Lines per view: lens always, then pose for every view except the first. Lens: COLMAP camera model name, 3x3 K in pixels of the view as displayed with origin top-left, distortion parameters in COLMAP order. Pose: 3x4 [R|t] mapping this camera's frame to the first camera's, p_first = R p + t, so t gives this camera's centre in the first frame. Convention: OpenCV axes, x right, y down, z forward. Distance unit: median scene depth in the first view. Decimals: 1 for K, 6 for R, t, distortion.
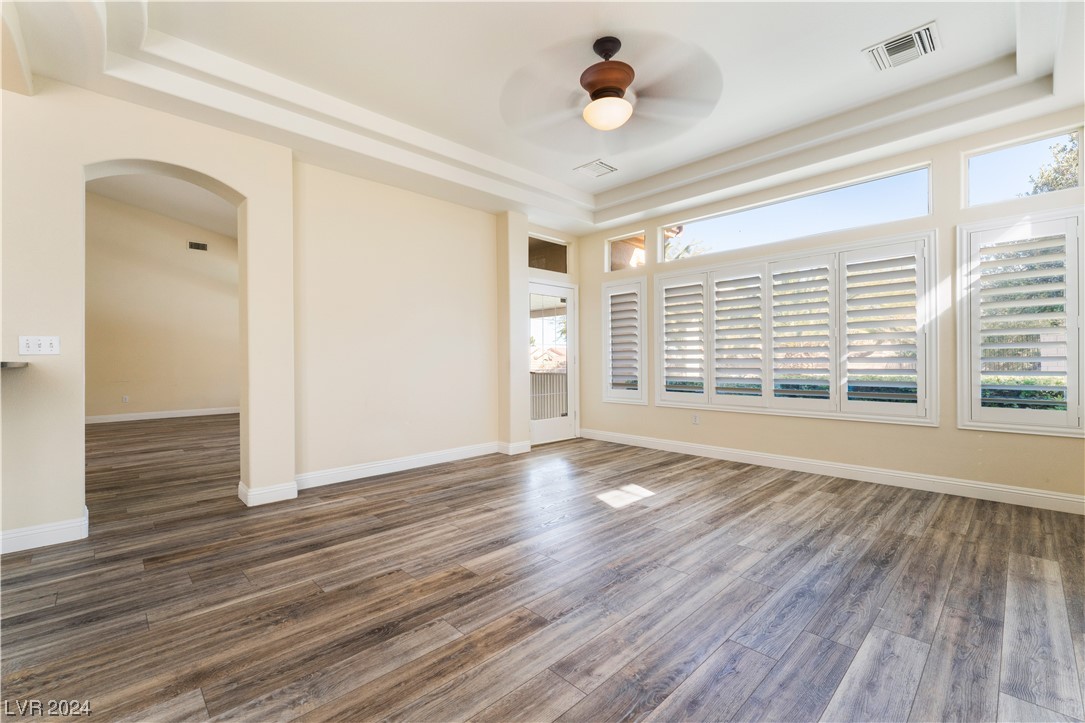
lens RADIAL K [[452.1, 0, 533.5], [0, 452.1, 392.1], [0, 0, 1]] dist [-0.002583, 0.001871]
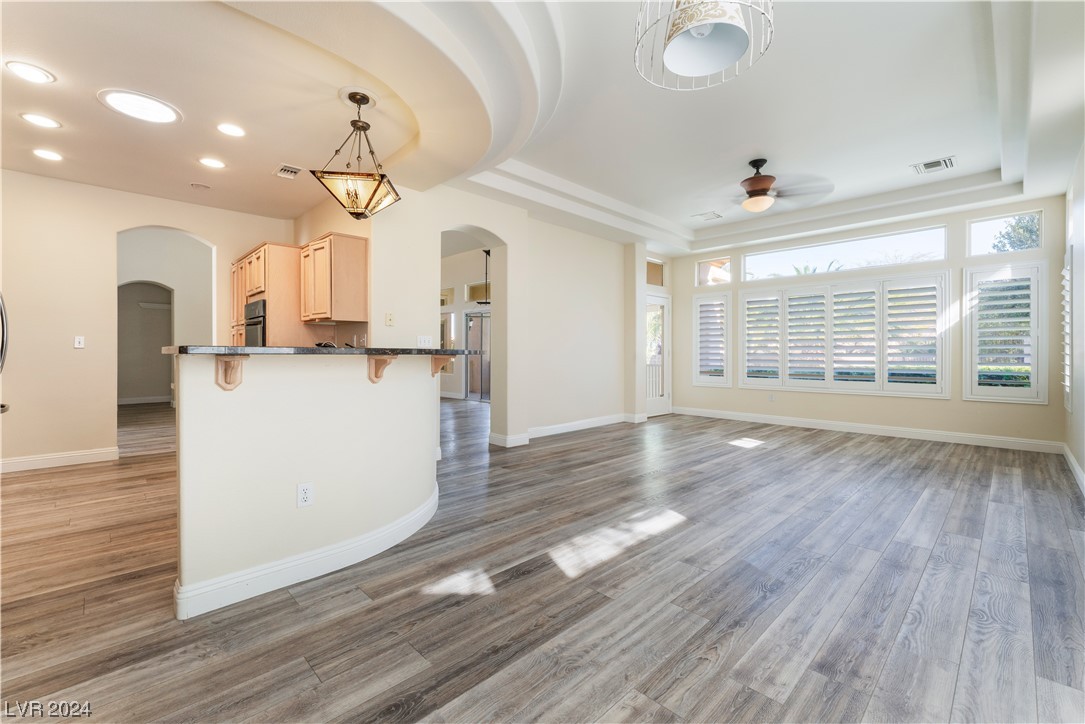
lens RADIAL K [[452.1, 0, 541.3], [0, 452.1, 385.5], [0, 0, 1]] dist [-0.002583, 0.001871]
pose [[0.999768, 0.008639, 0.019710, -0.509969], [-0.008642, 0.999963, 0.000047, 0.041237], [-0.019709, -0.000217, 0.999806, -0.493365]]
